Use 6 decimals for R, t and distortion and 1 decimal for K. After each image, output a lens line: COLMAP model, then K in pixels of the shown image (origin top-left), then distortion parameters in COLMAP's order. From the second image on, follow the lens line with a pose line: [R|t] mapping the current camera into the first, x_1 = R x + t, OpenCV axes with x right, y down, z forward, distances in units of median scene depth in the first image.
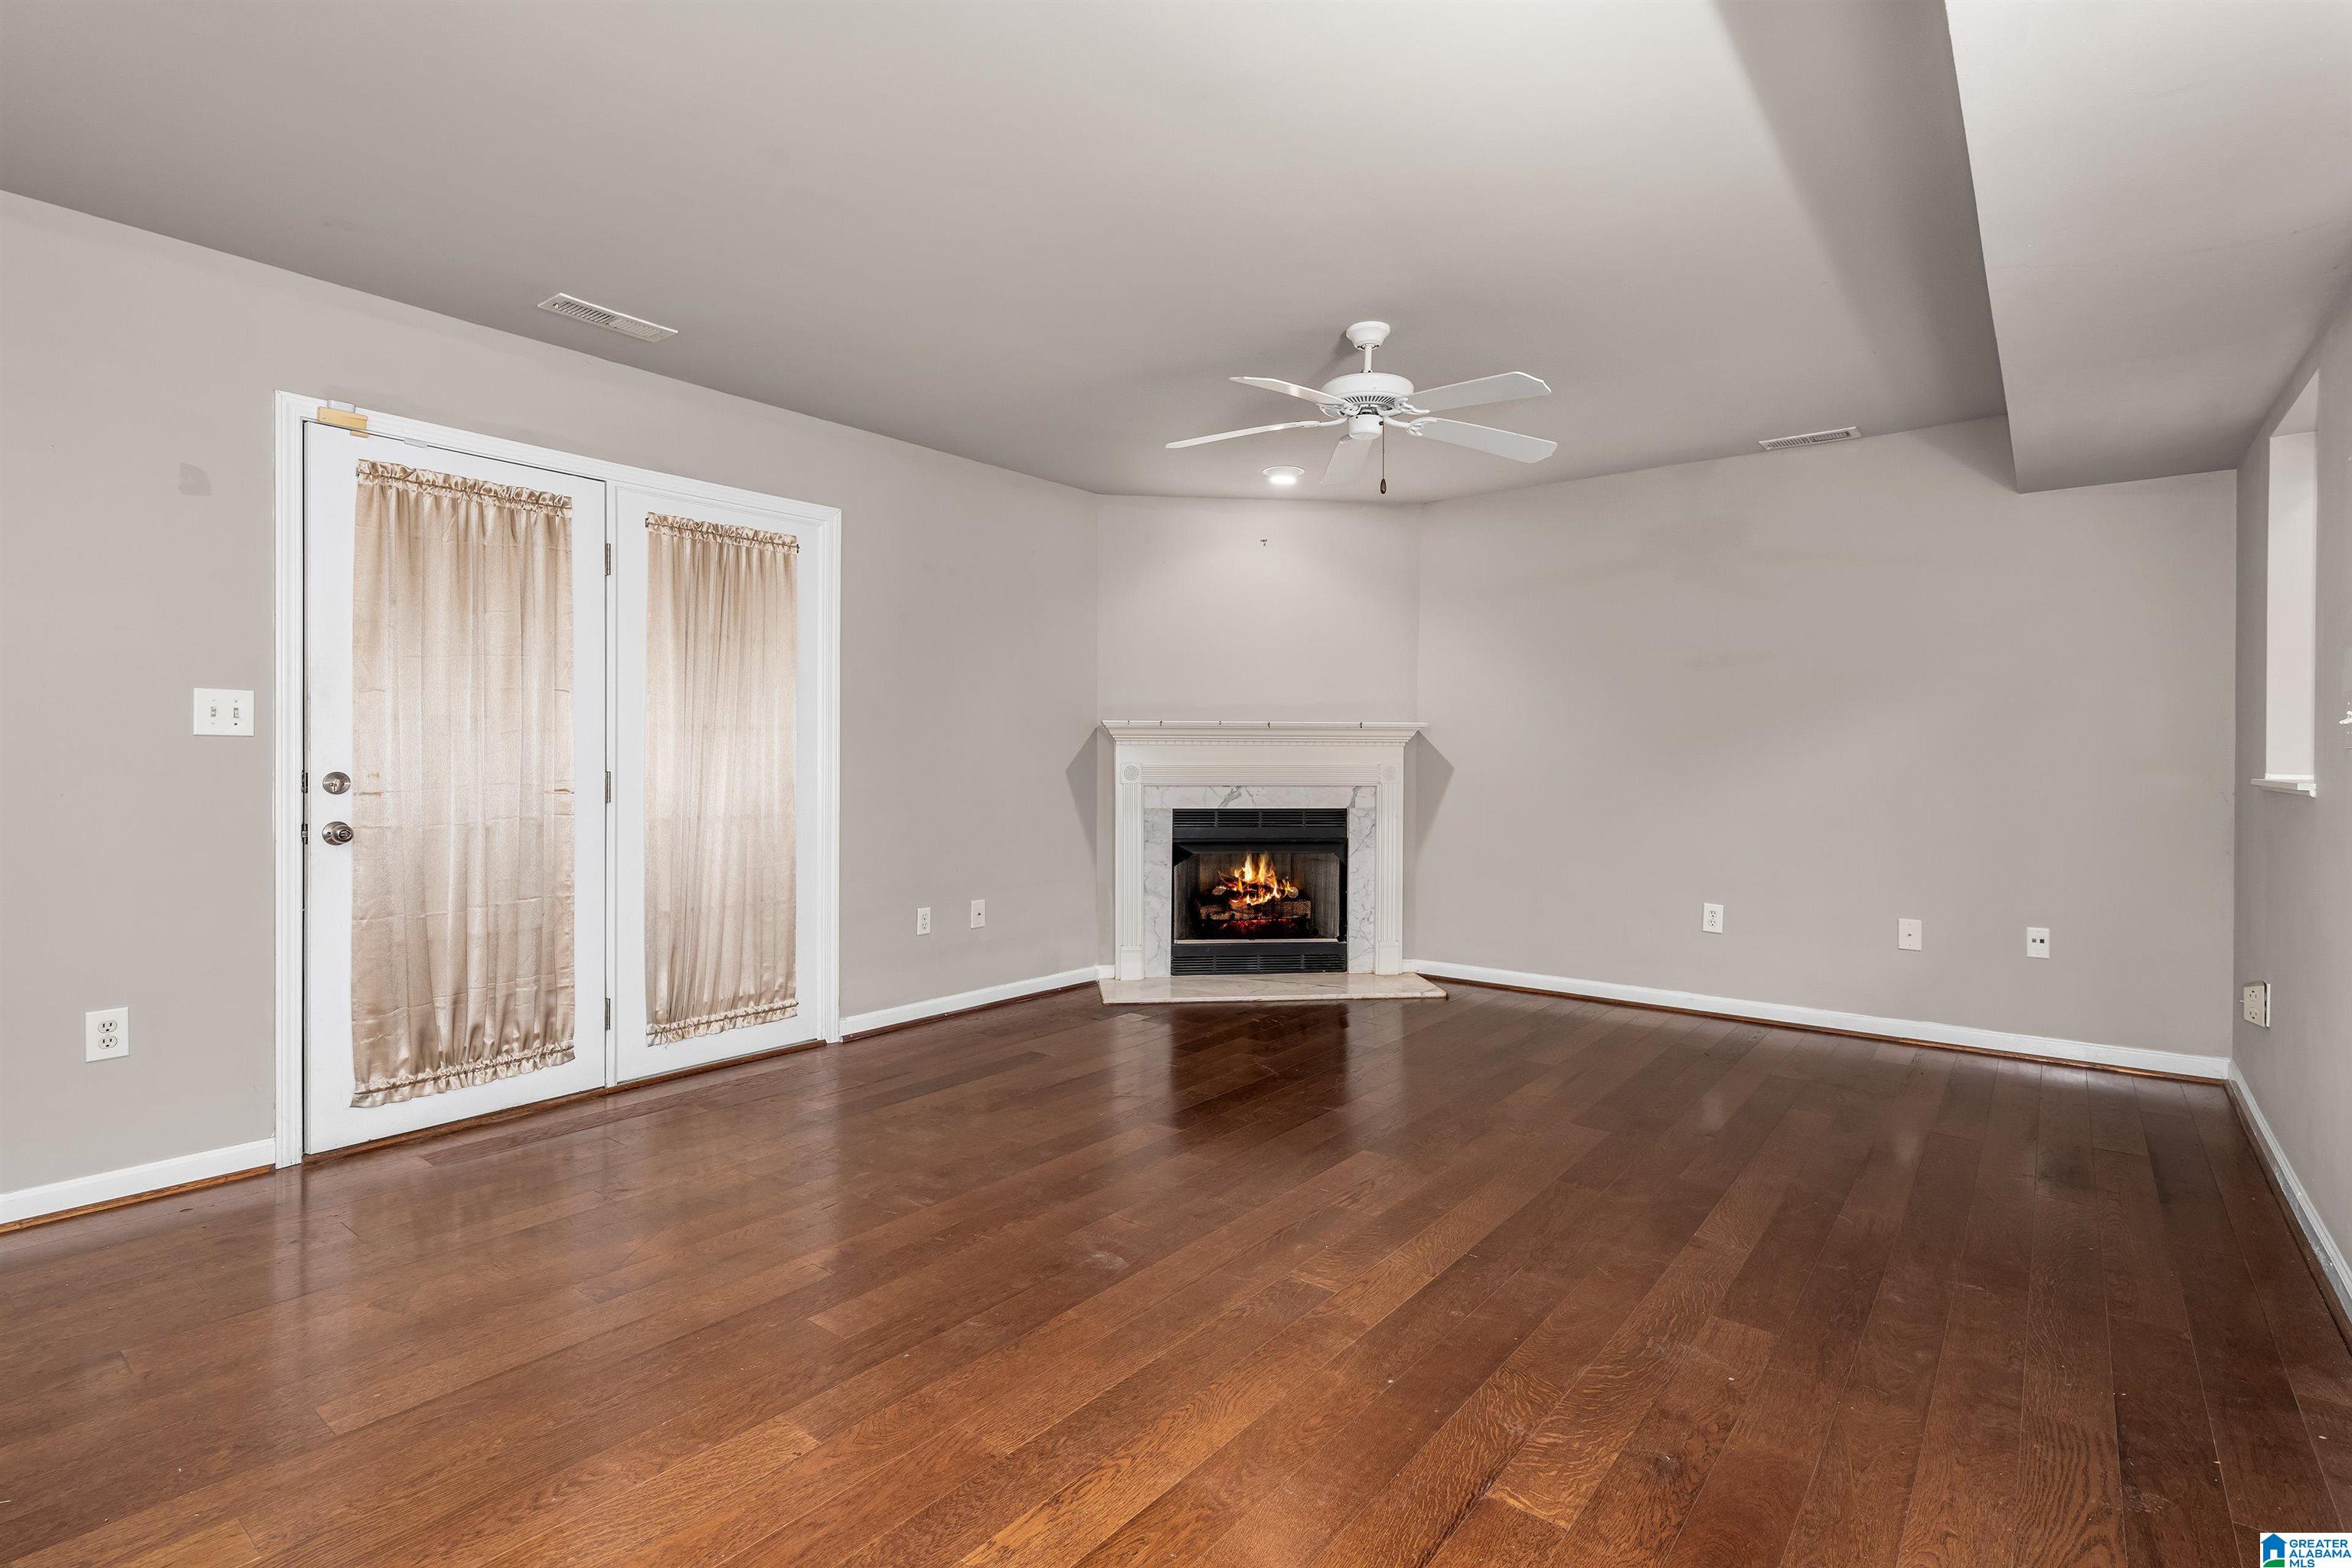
lens RADIAL K [[1129.9, 0, 1175.2], [0, 1129.9, 748.0], [0, 0, 1]] dist [0.000717, -0.001054]
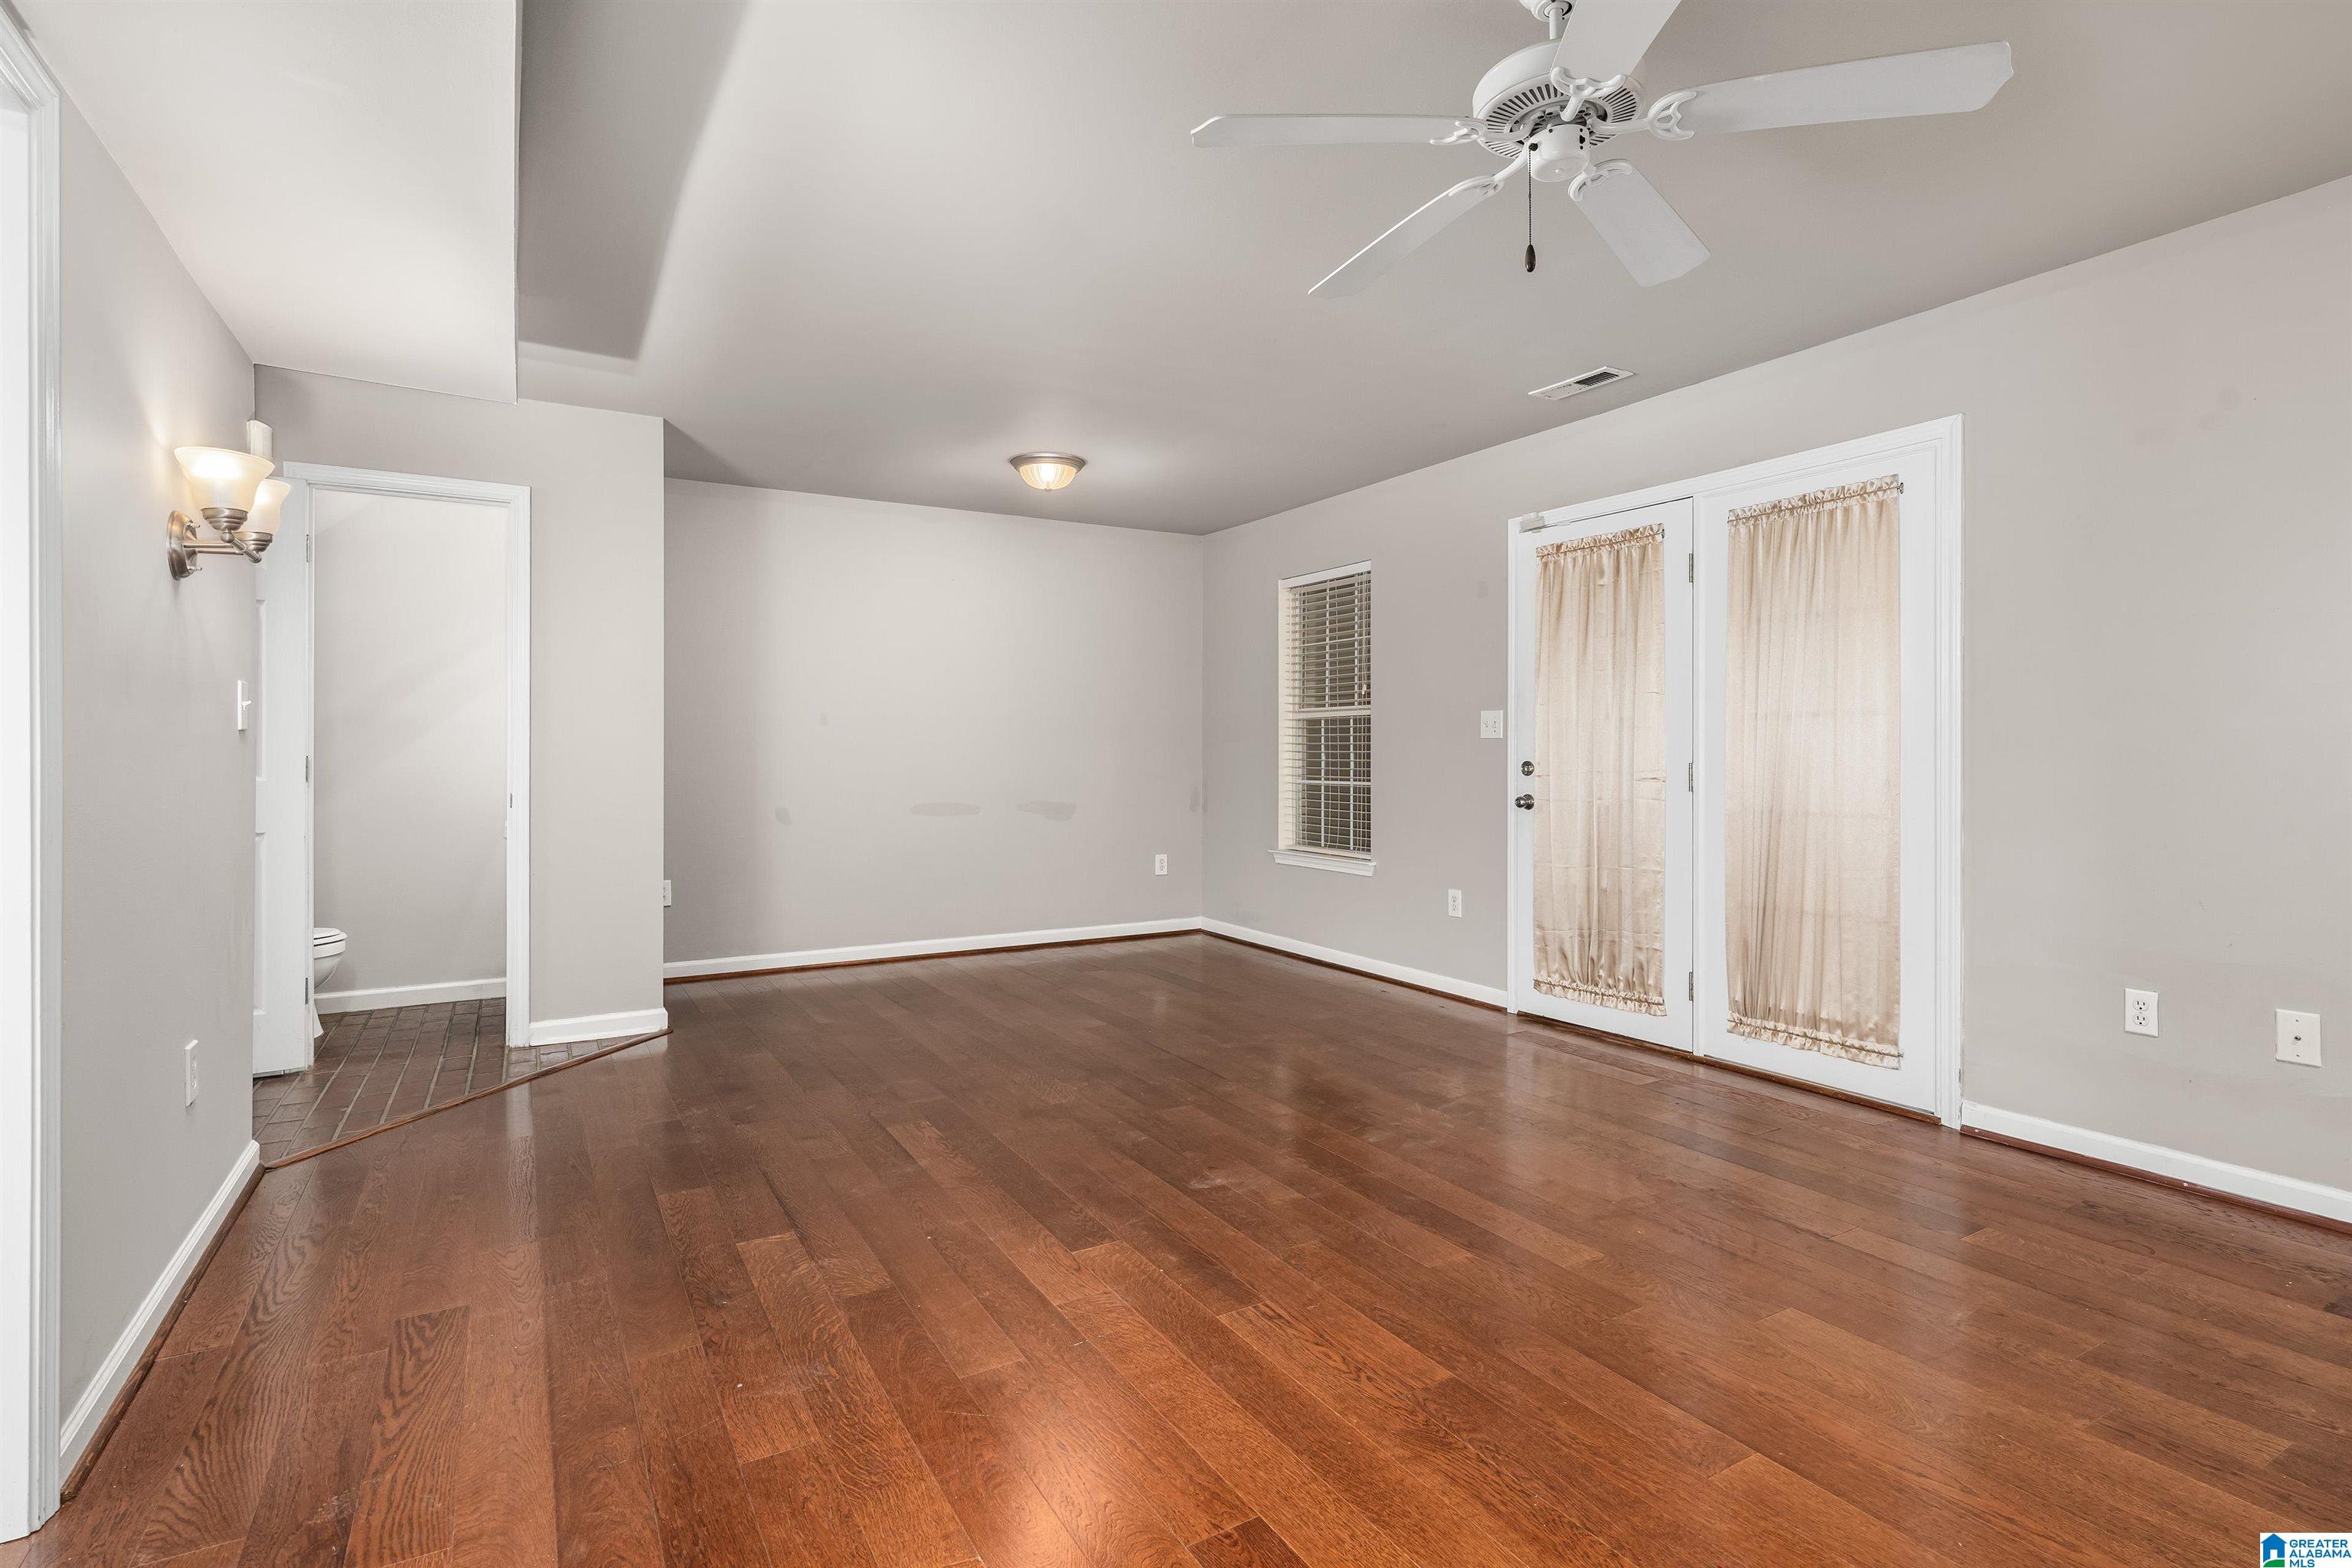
lens RADIAL K [[1129.9, 0, 1175.2], [0, 1129.9, 748.0], [0, 0, 1]] dist [0.000717, -0.001054]
pose [[-0.366343, -0.007825, -0.930447, 0.774815], [0.009087, 0.999887, -0.011986, 0.016519], [0.930435, -0.012846, -0.366231, 1.050277]]
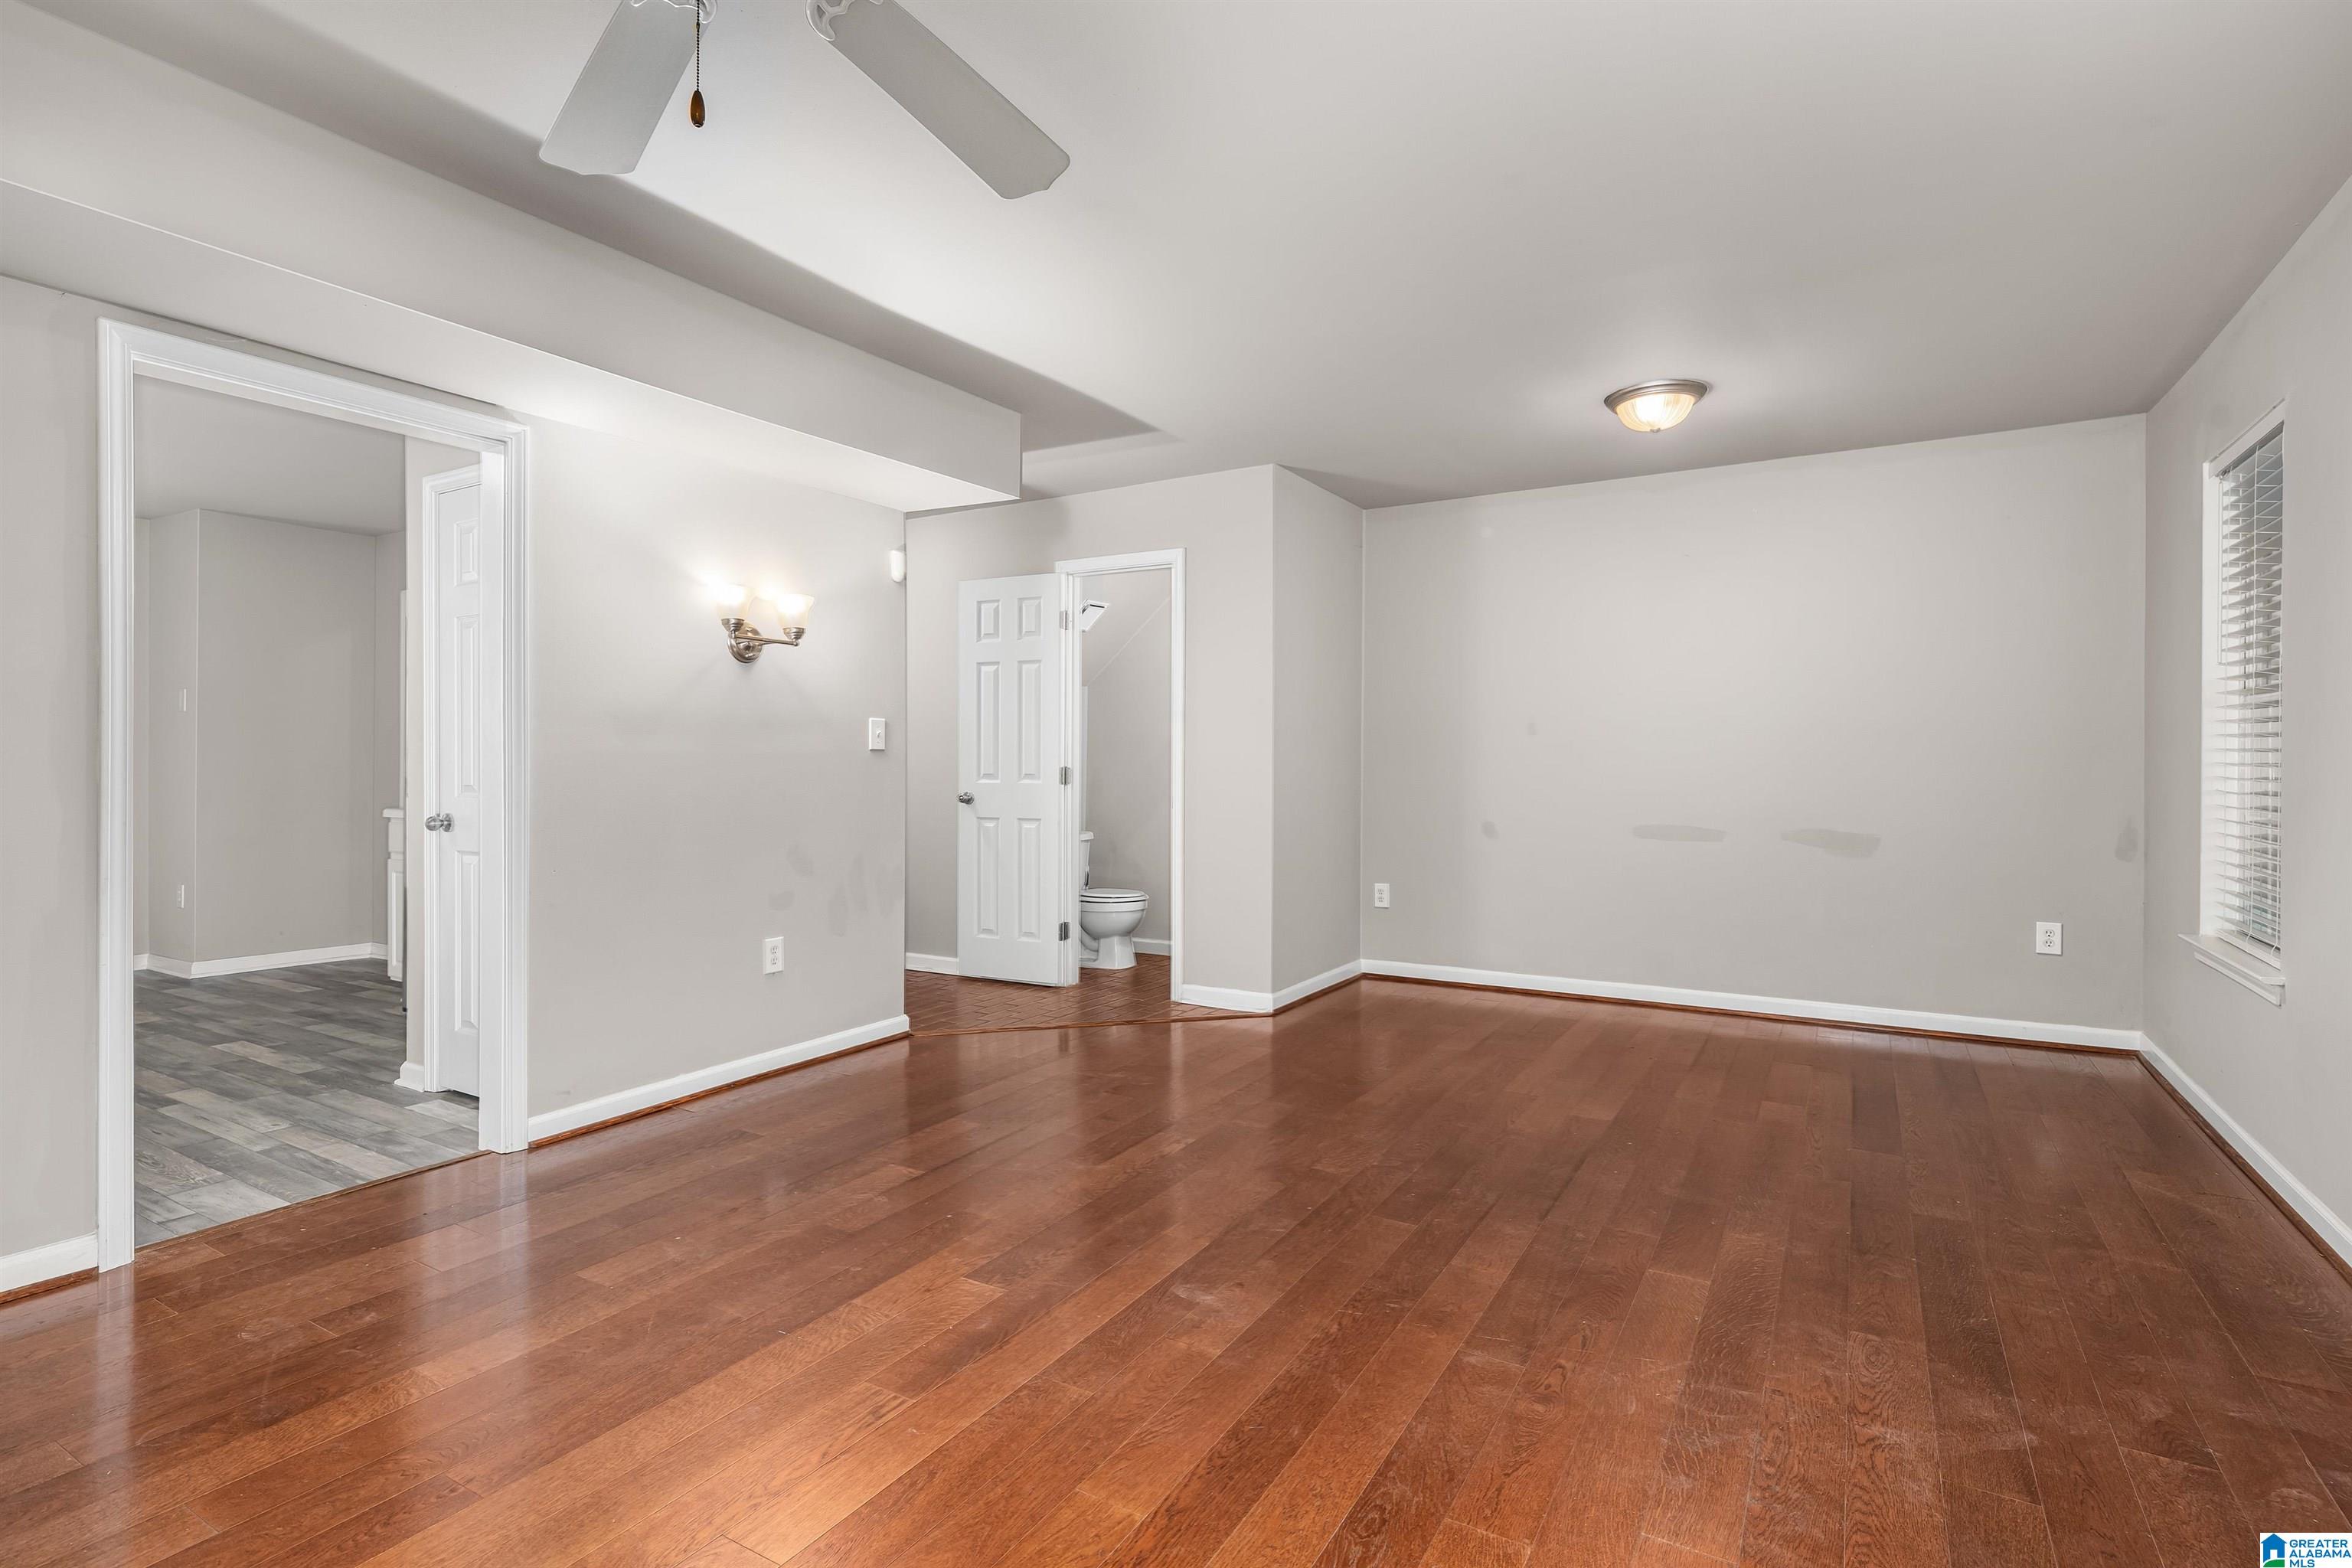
lens RADIAL K [[1118.3, 0, 1176.0], [0, 1118.3, 784.0], [0, 0, 1]] dist [0.002459, -0.000206]
pose [[-0.990891, -0.002438, -0.134643, 0.062356], [-0.003338, 0.999974, 0.006458, 0.017091], [0.134623, 0.006848, -0.990873, 1.441158]]
